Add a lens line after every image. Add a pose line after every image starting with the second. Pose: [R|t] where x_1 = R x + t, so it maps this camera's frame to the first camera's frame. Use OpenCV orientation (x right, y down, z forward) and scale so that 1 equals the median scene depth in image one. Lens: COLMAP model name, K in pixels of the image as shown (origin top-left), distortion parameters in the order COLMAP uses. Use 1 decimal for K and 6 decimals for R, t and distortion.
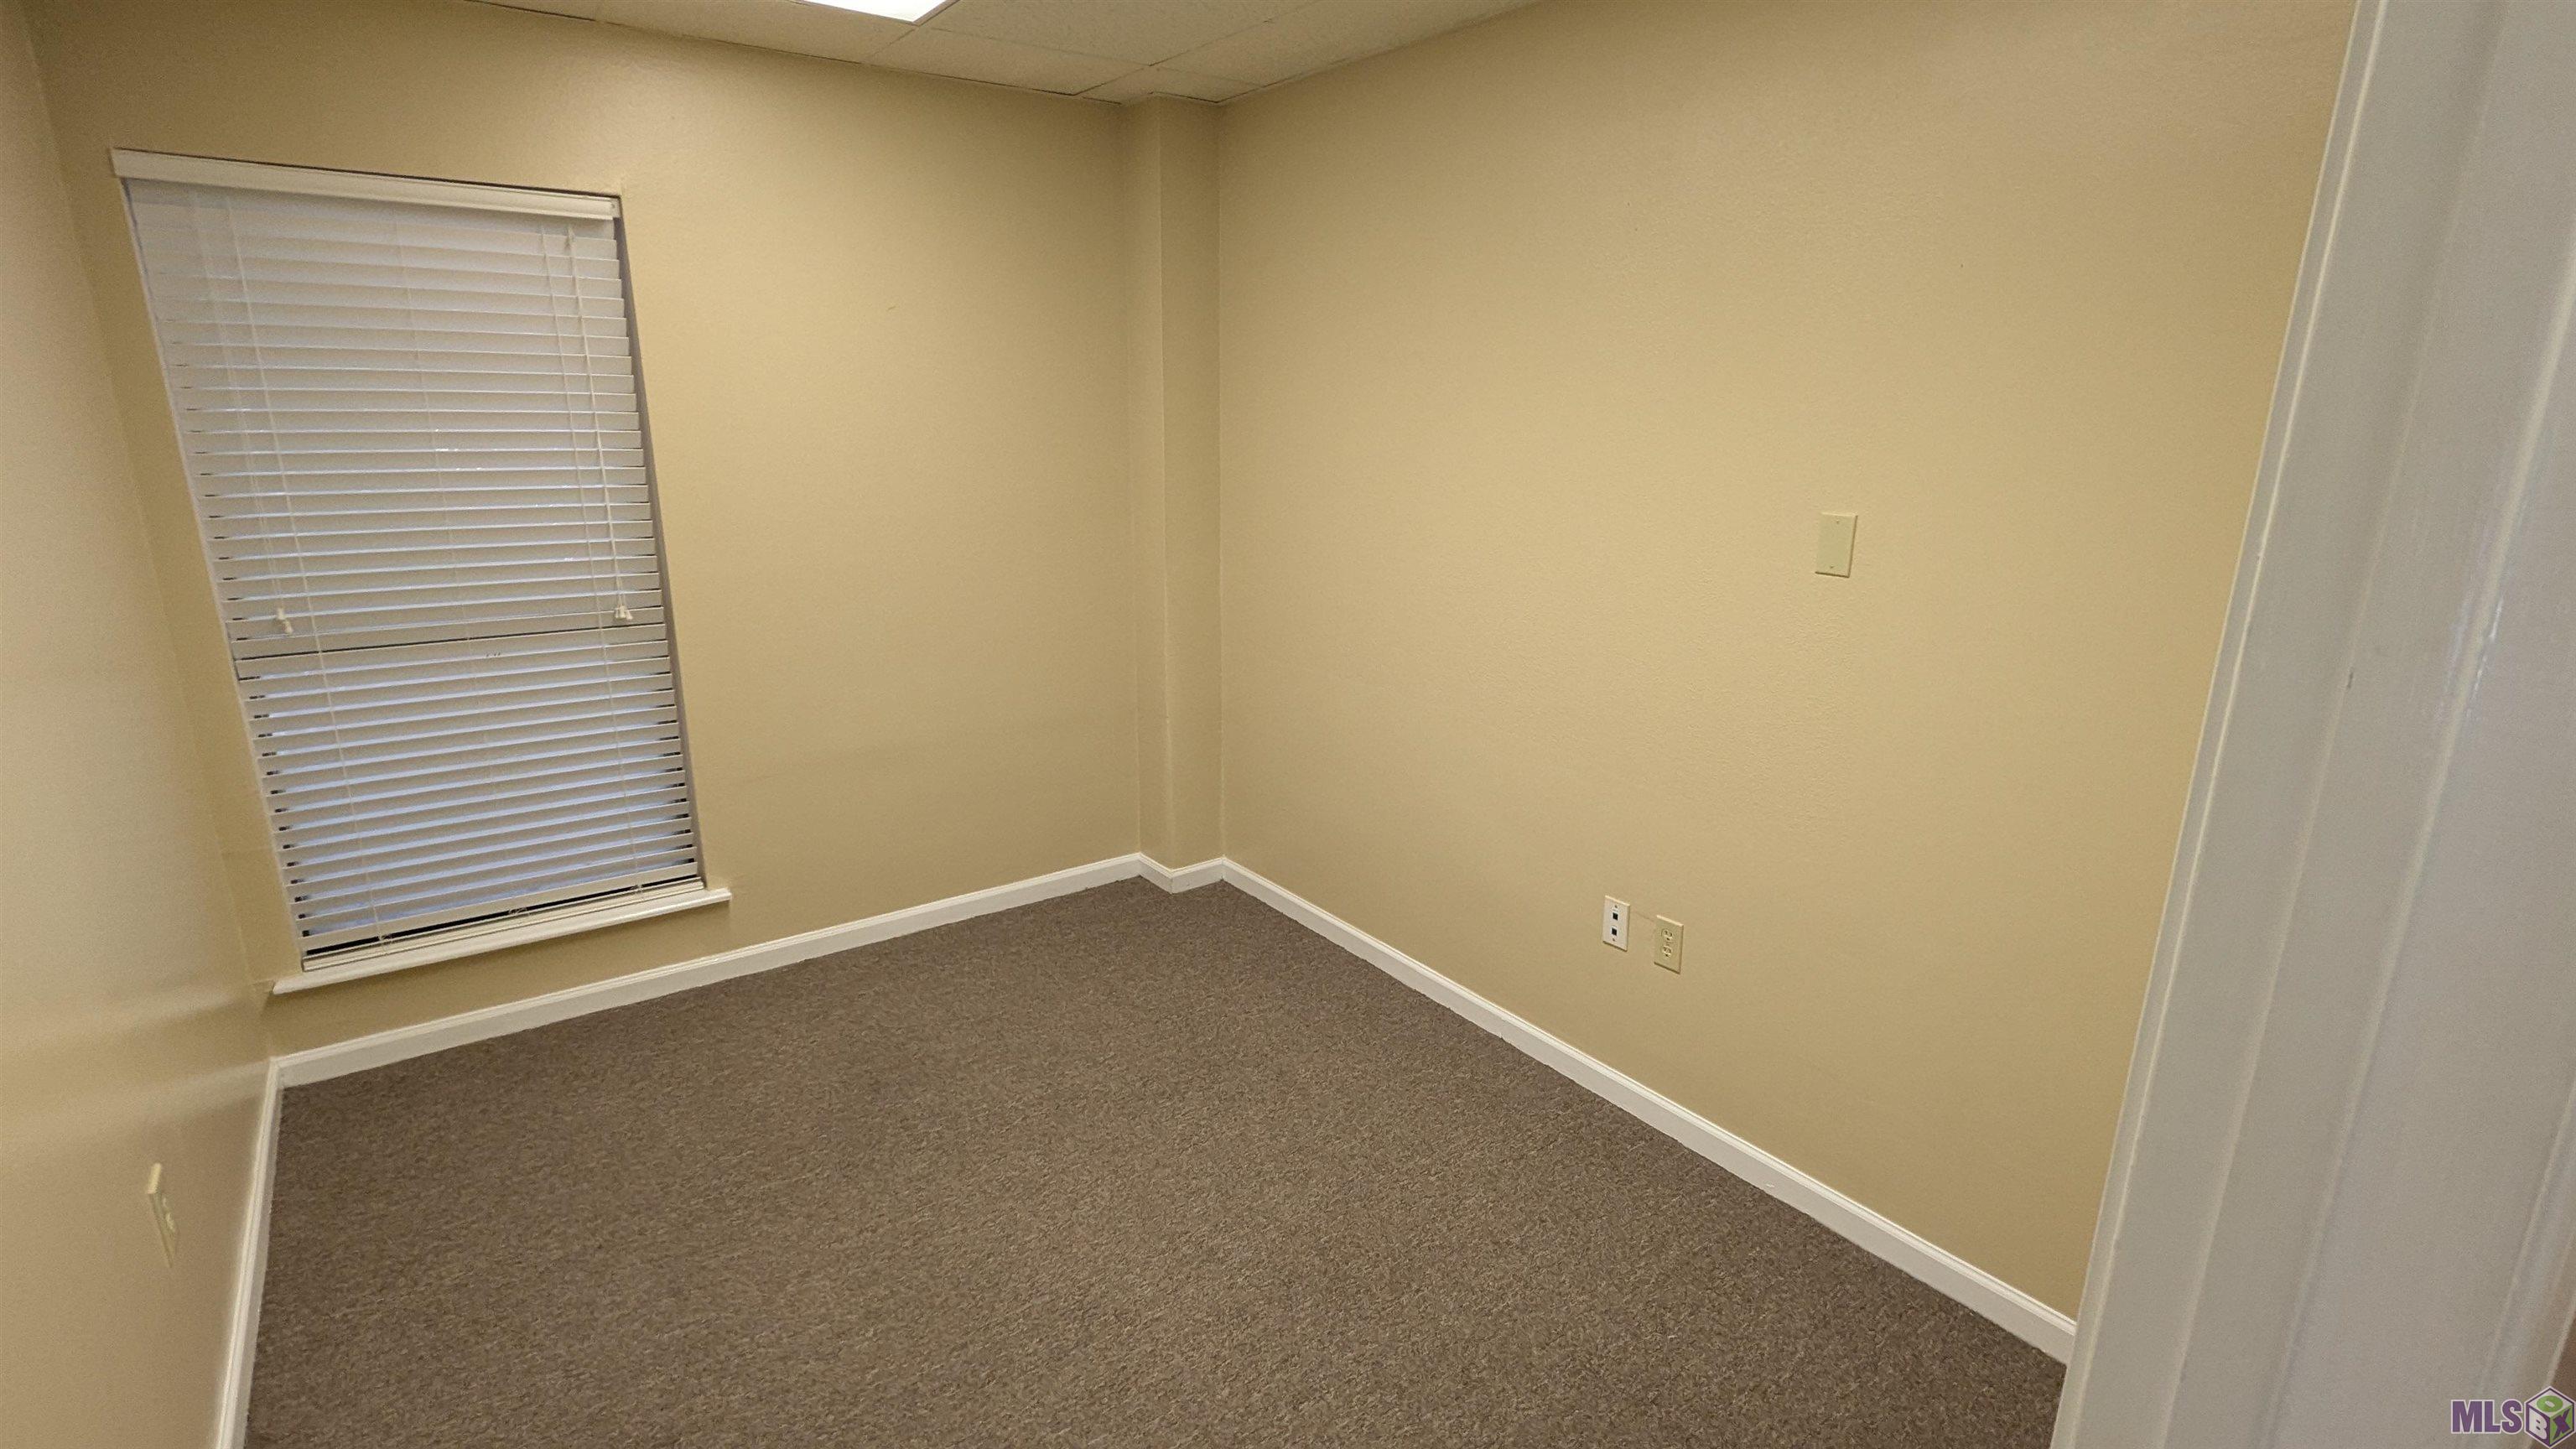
lens RADIAL K [[1212.5, 0, 1288.0], [0, 1212.5, 724.5], [0, 0, 1]] dist [0.000524, -0.000972]
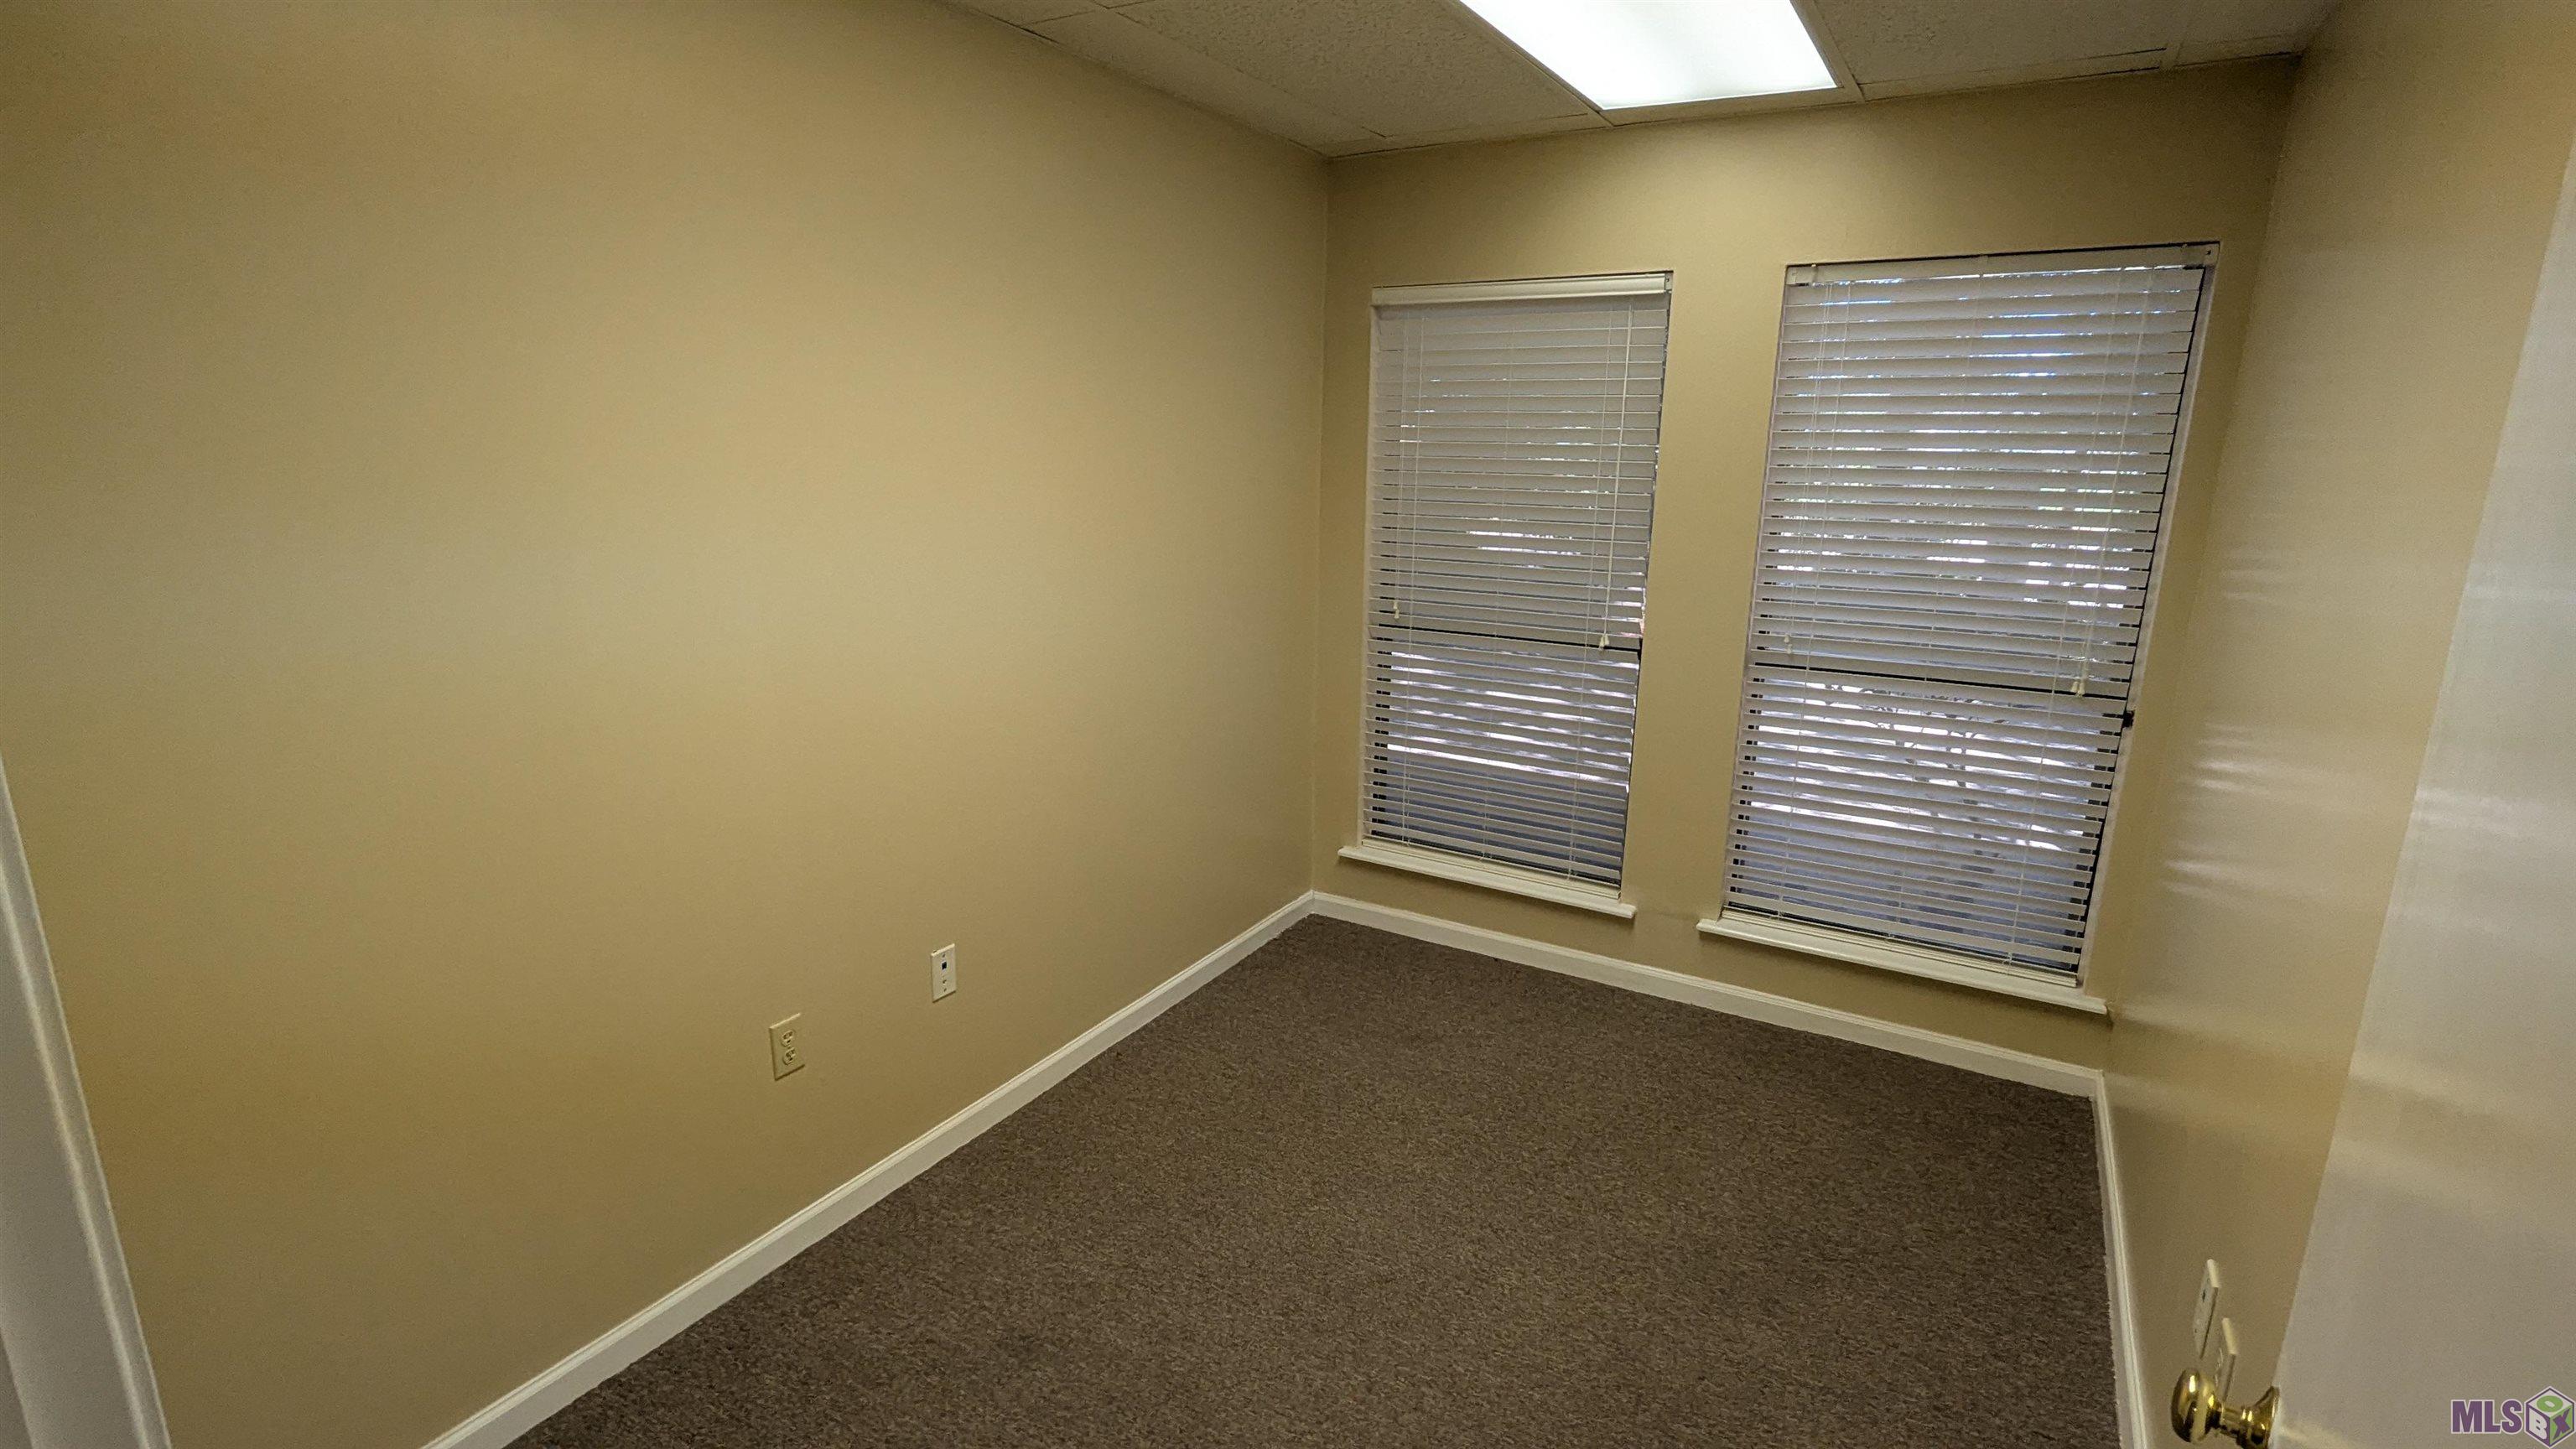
lens RADIAL K [[1212.5, 0, 1288.0], [0, 1212.5, 724.5], [0, 0, 1]] dist [0.000524, -0.000972]
pose [[0.393206, 0.206262, -0.896016, 0.409124], [-0.248777, 0.962030, 0.112285, -0.072810], [0.885155, 0.178757, 0.429589, 0.287418]]
